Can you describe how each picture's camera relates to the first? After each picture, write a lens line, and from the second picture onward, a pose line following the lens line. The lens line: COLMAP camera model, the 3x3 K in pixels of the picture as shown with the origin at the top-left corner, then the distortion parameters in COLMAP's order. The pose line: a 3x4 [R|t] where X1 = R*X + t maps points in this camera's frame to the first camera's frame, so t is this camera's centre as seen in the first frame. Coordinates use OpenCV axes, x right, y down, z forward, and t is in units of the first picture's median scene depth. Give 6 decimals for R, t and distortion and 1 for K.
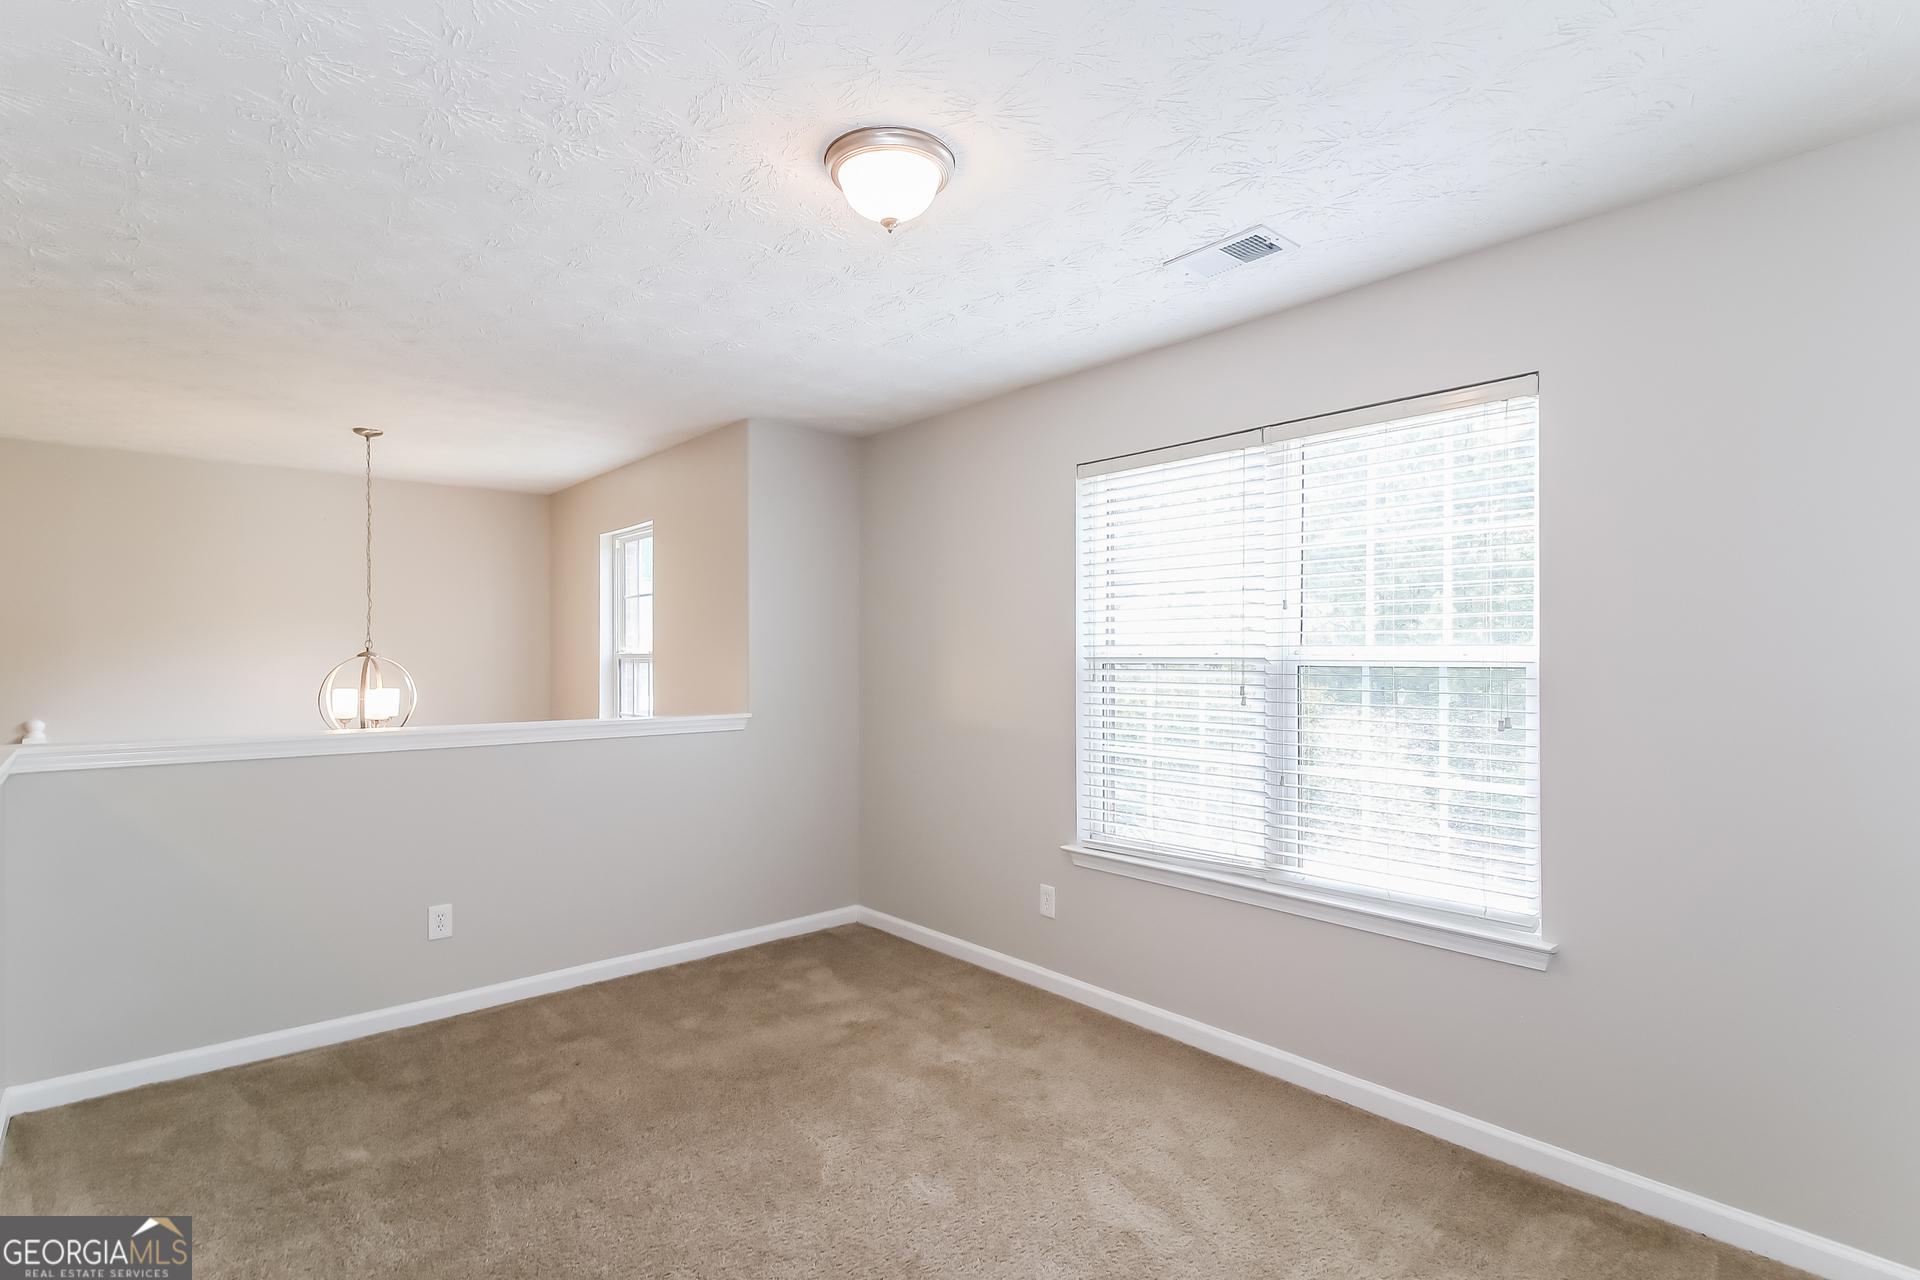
lens RADIAL K [[926.3, 0, 954.3], [0, 926.3, 656.6], [0, 0, 1]] dist [-0.006815, -0.002390]
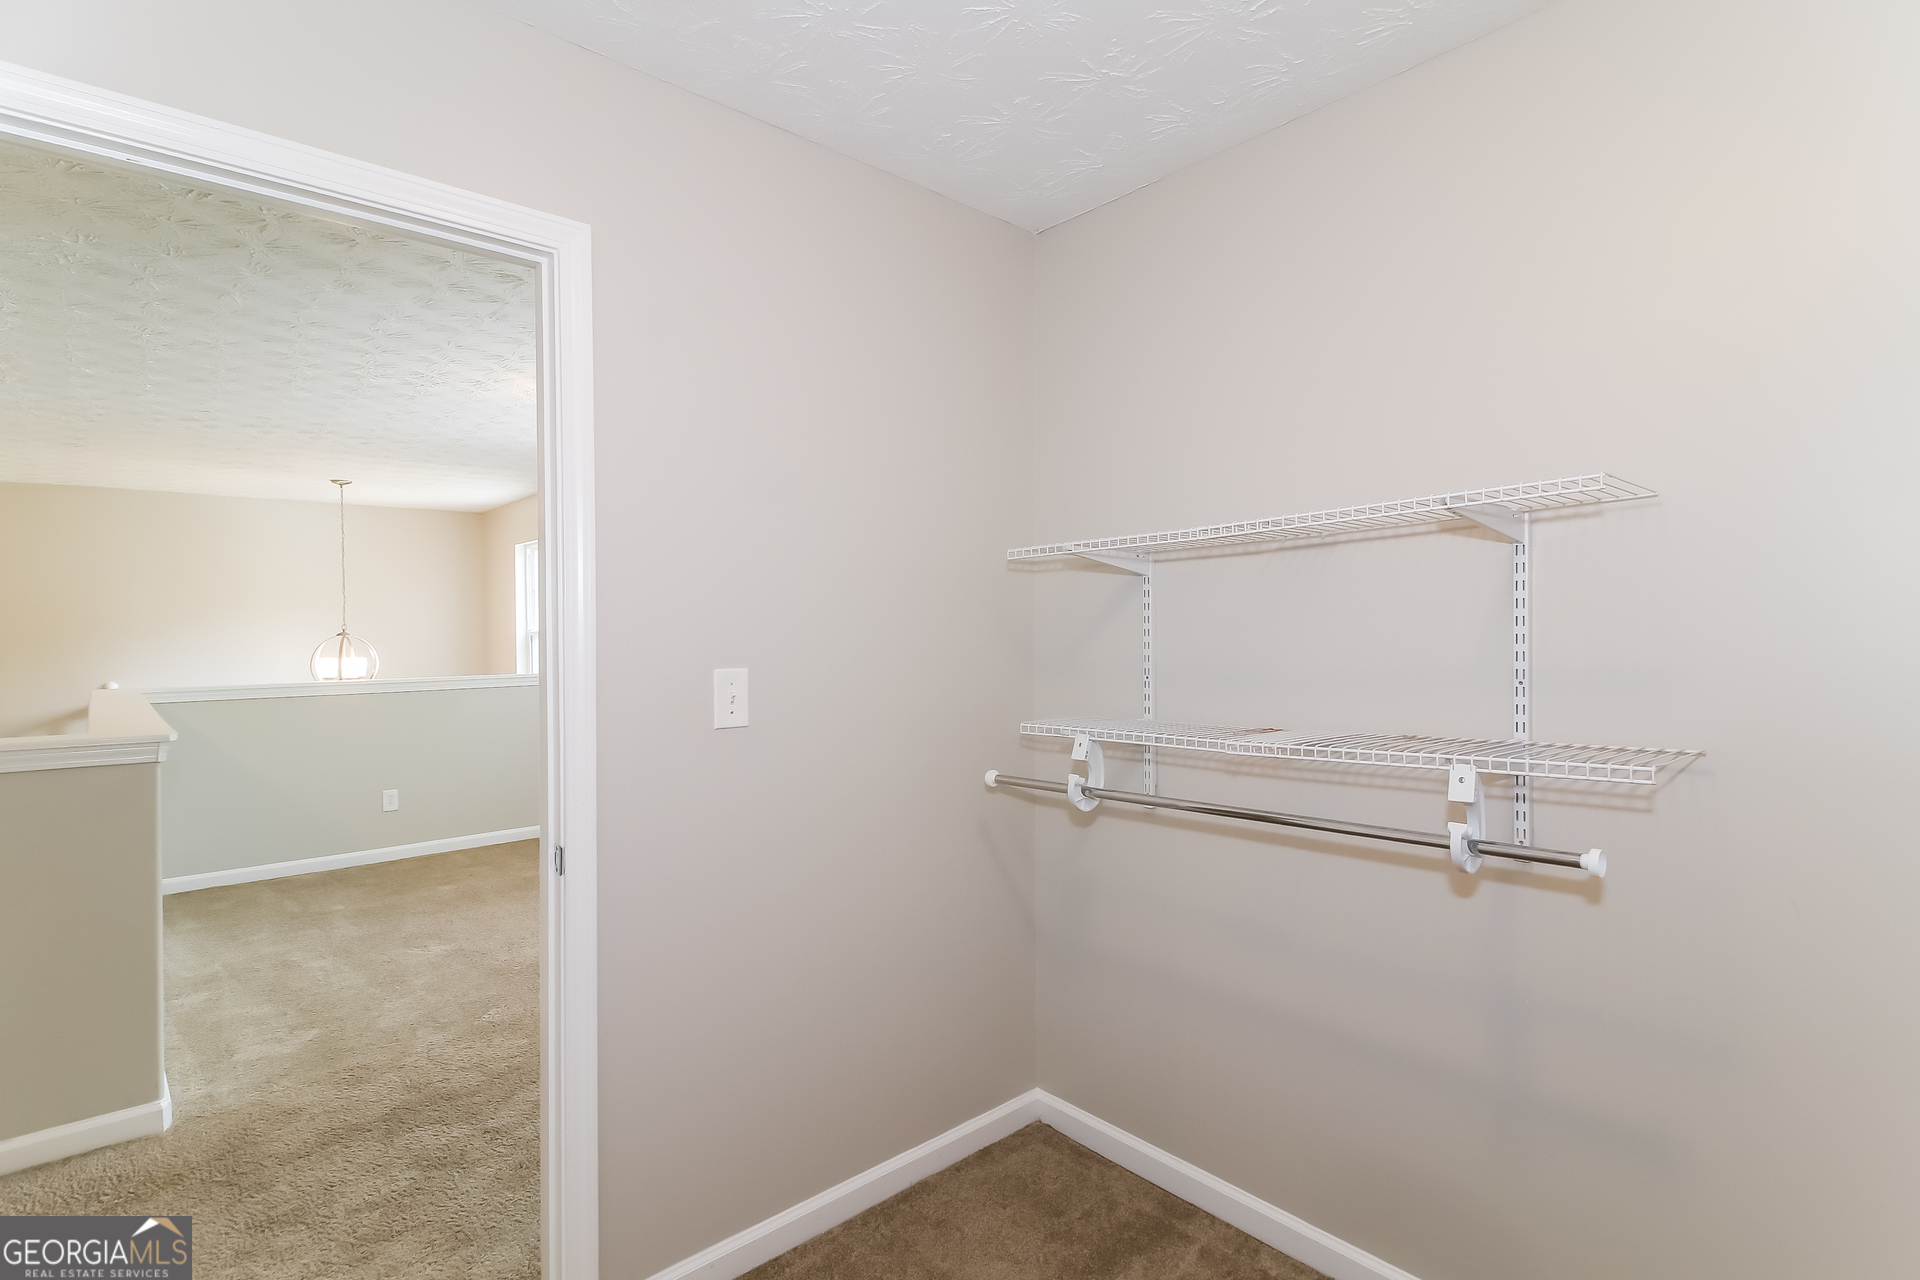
lens RADIAL K [[926.3, 0, 956.7], [0, 926.3, 638.8], [0, 0, 1]] dist [-0.006815, -0.002390]
pose [[0.999851, -0.011488, 0.012878, 0.339042], [0.011380, 0.999900, 0.008450, 0.004779], [-0.012974, -0.008302, 0.999881, -0.507848]]
